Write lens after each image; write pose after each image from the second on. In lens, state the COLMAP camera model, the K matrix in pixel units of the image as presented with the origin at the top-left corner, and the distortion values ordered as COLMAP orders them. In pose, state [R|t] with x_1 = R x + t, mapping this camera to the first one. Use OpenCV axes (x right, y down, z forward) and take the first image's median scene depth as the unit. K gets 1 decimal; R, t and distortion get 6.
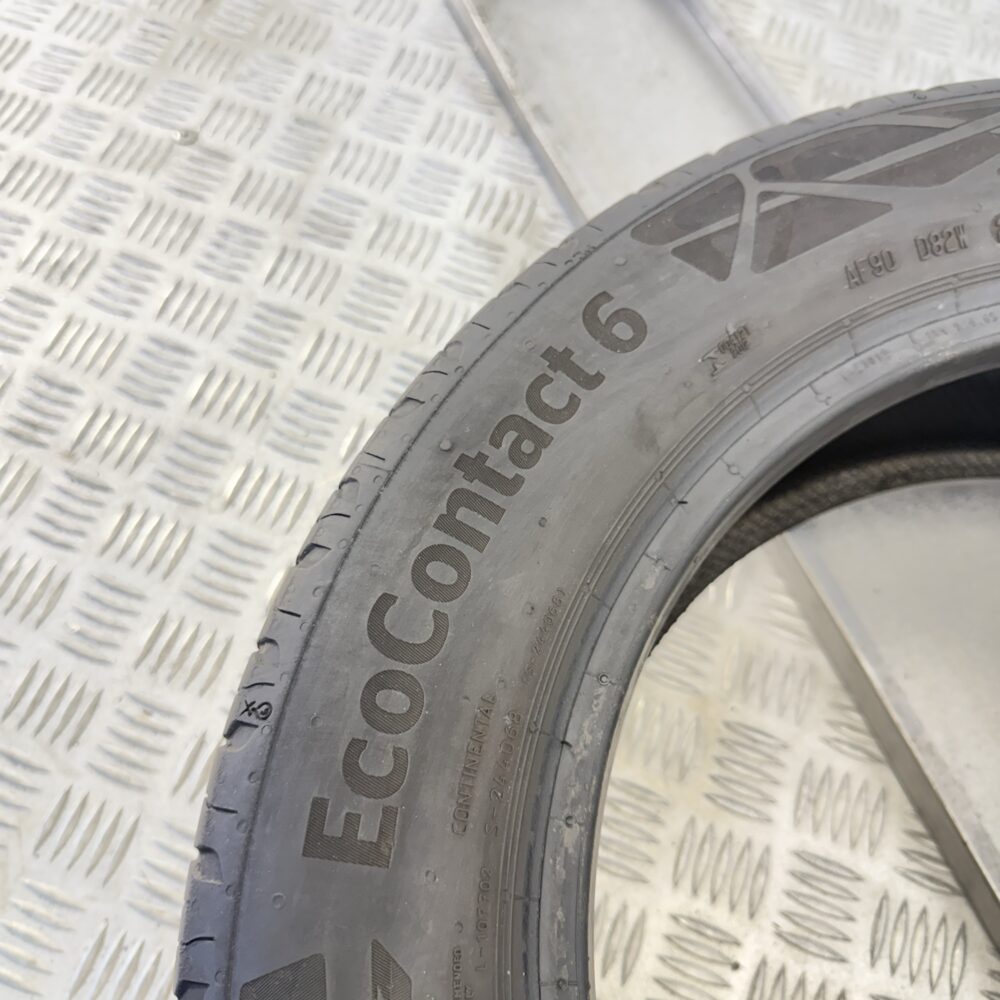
lens RADIAL K [[952.7, 0, 502.4], [0, 952.7, 493.4], [0, 0, 1]] dist [0.140120, -0.308769]
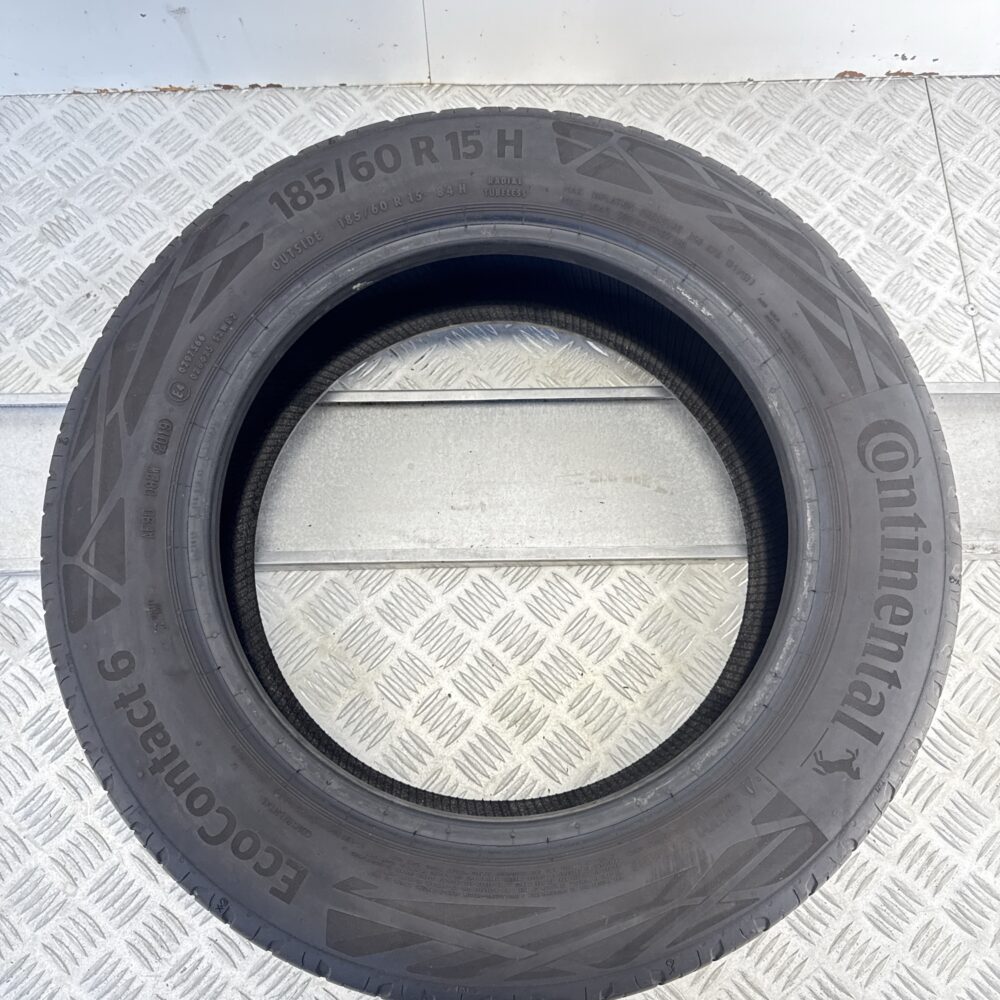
lens RADIAL K [[952.7, 0, 502.4], [0, 952.7, 493.4], [0, 0, 1]] dist [0.140120, -0.308769]
pose [[0.380182, -0.894788, 0.234127, 0.267707], [0.833037, 0.441255, 0.333682, -0.335772], [-0.401884, 0.068177, 0.913149, -1.142085]]
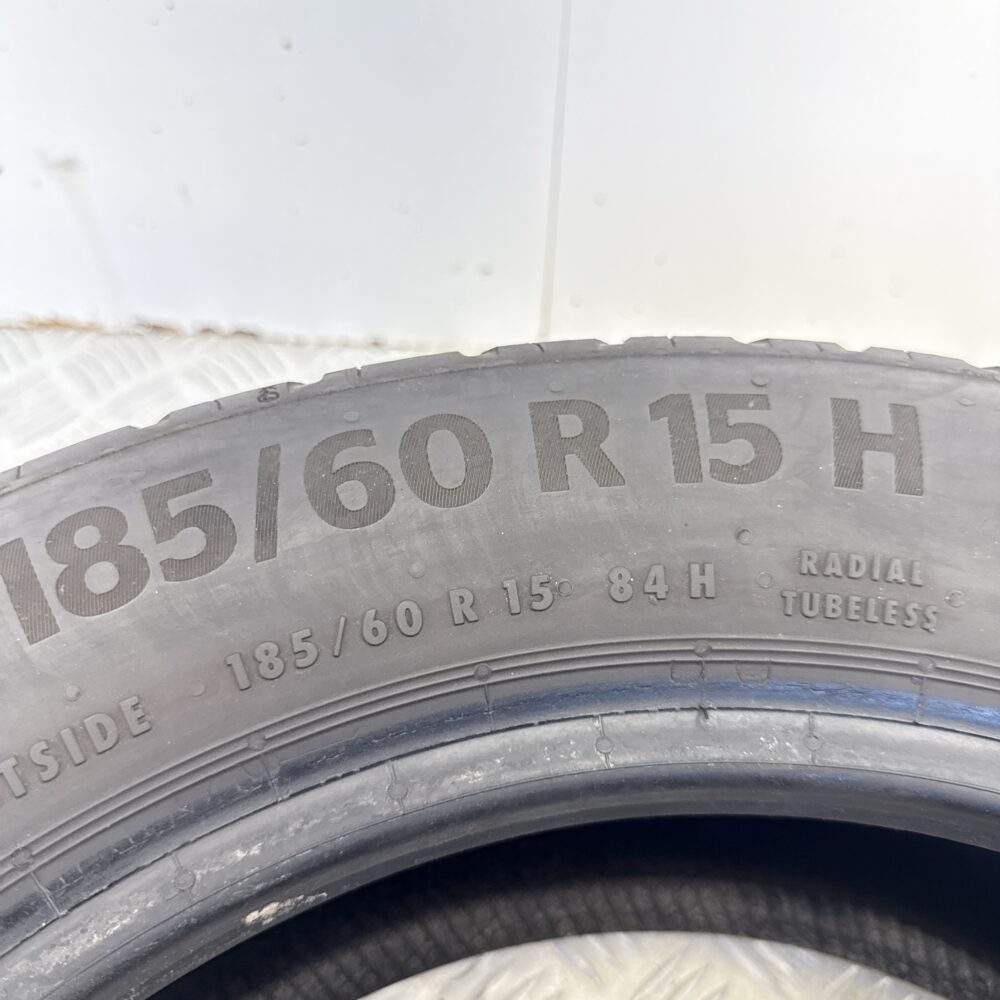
lens RADIAL K [[952.7, 0, 502.4], [0, 952.7, 493.4], [0, 0, 1]] dist [0.140120, -0.308769]
pose [[0.468964, -0.729367, 0.498093, 1.076376], [0.794370, 0.594829, 0.123105, -0.186662], [-0.386069, 0.337938, 0.858340, 0.415524]]
